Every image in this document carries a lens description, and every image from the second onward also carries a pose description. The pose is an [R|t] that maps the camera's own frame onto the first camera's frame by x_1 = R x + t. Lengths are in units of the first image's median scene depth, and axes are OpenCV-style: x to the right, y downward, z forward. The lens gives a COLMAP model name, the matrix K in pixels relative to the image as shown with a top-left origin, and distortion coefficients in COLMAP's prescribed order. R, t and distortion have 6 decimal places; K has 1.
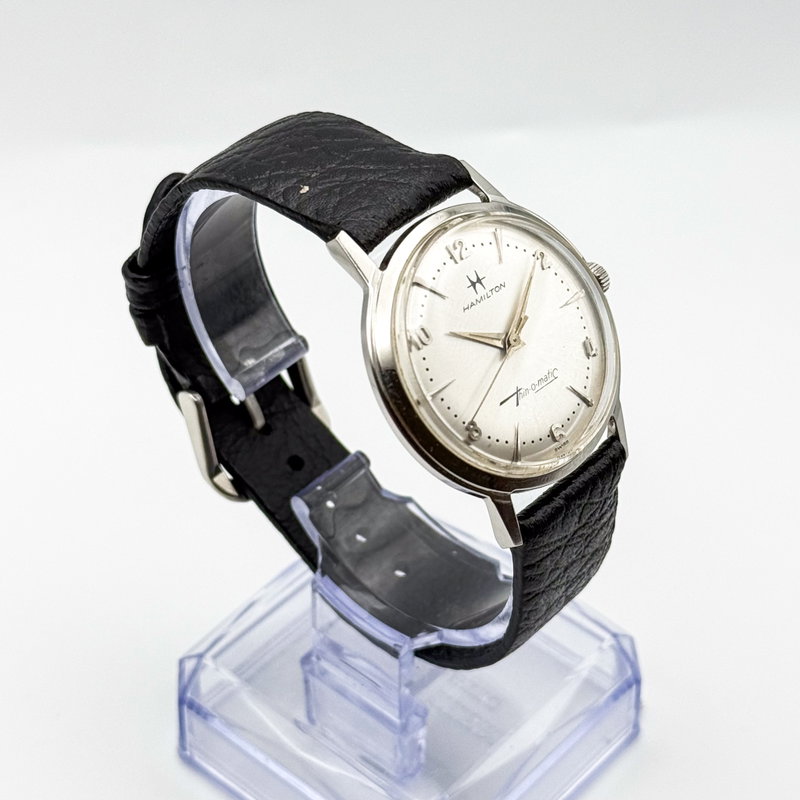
lens RADIAL K [[2054.0, 0, 400.0], [0, 2054.0, 400.0], [0, 0, 1]] dist [-0.003377, -0.209716]
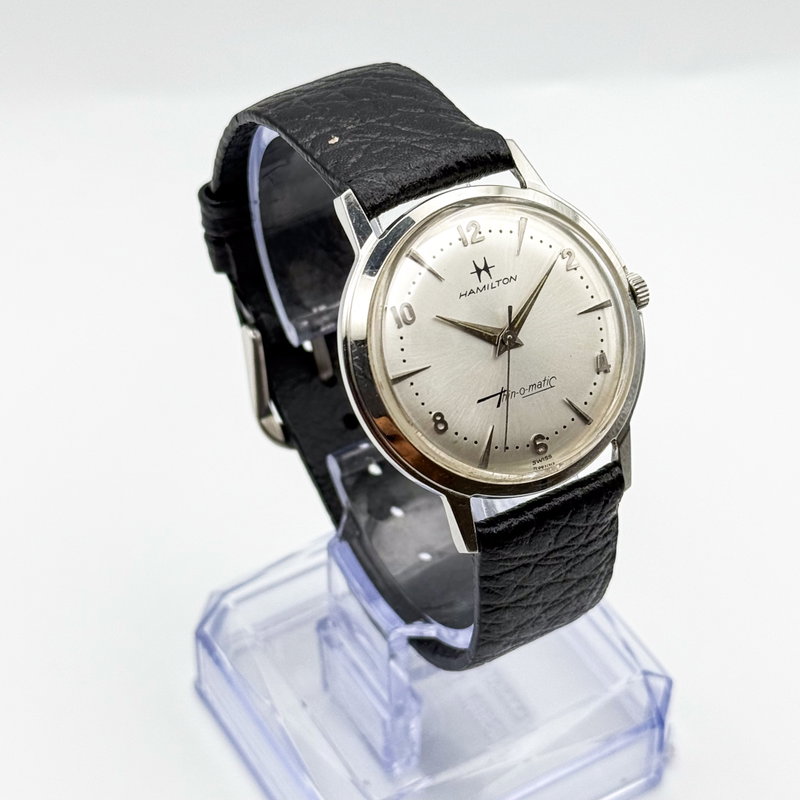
lens RADIAL K [[2054.0, 0, 400.0], [0, 2054.0, 400.0], [0, 0, 1]] dist [-0.003377, -0.209716]
pose [[0.950953, 0.204156, -0.232396, 0.222001], [-0.197999, 0.978937, 0.049778, -0.036584], [0.237664, -0.001322, 0.971347, 0.075820]]
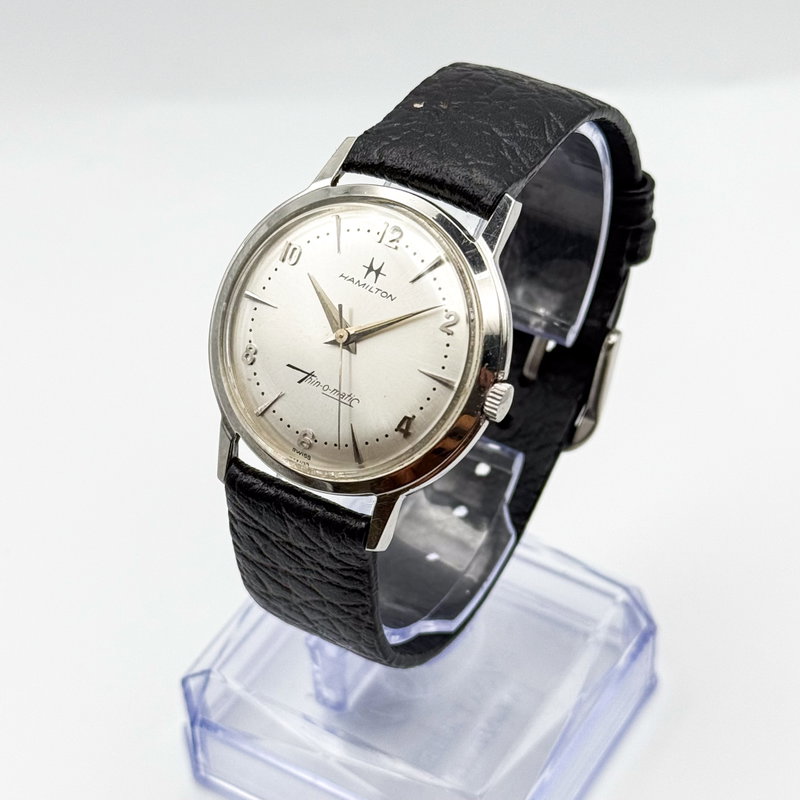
lens RADIAL K [[2054.0, 0, 400.0], [0, 2054.0, 400.0], [0, 0, 1]] dist [-0.003377, -0.209716]
pose [[0.181894, 0.665963, -0.723470, 0.728925], [-0.639466, 0.639030, 0.427461, -0.411752], [0.746992, 0.384882, 0.542097, 0.499379]]
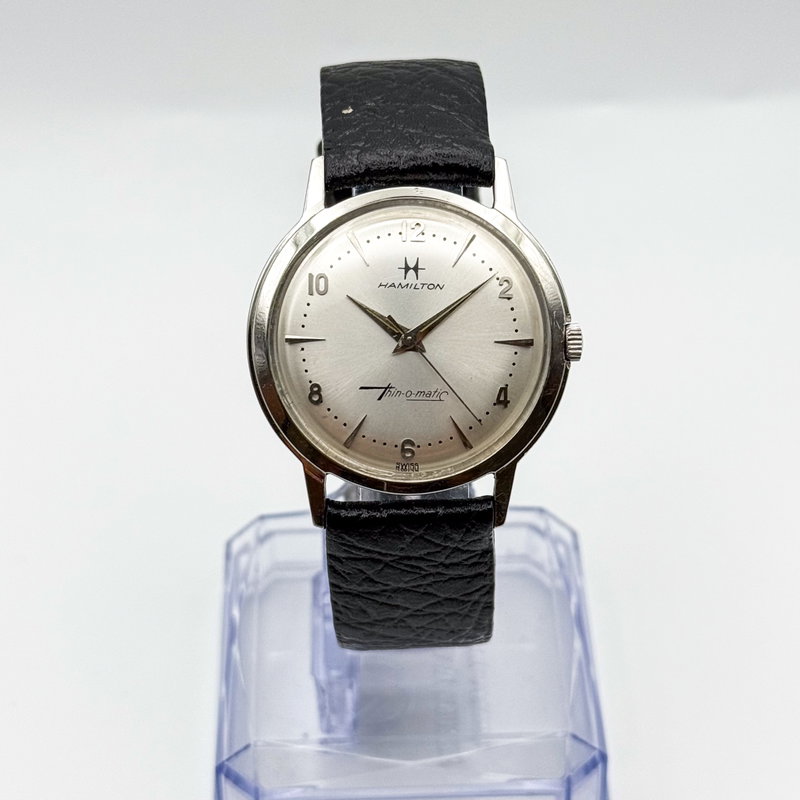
lens RADIAL K [[2054.0, 0, 400.0], [0, 2054.0, 400.0], [0, 0, 1]] dist [-0.003377, -0.209716]
pose [[0.685202, 0.487754, -0.540920, 0.557163], [-0.477481, 0.861624, 0.172094, -0.159630], [0.550008, 0.140360, 0.823280, 0.208412]]
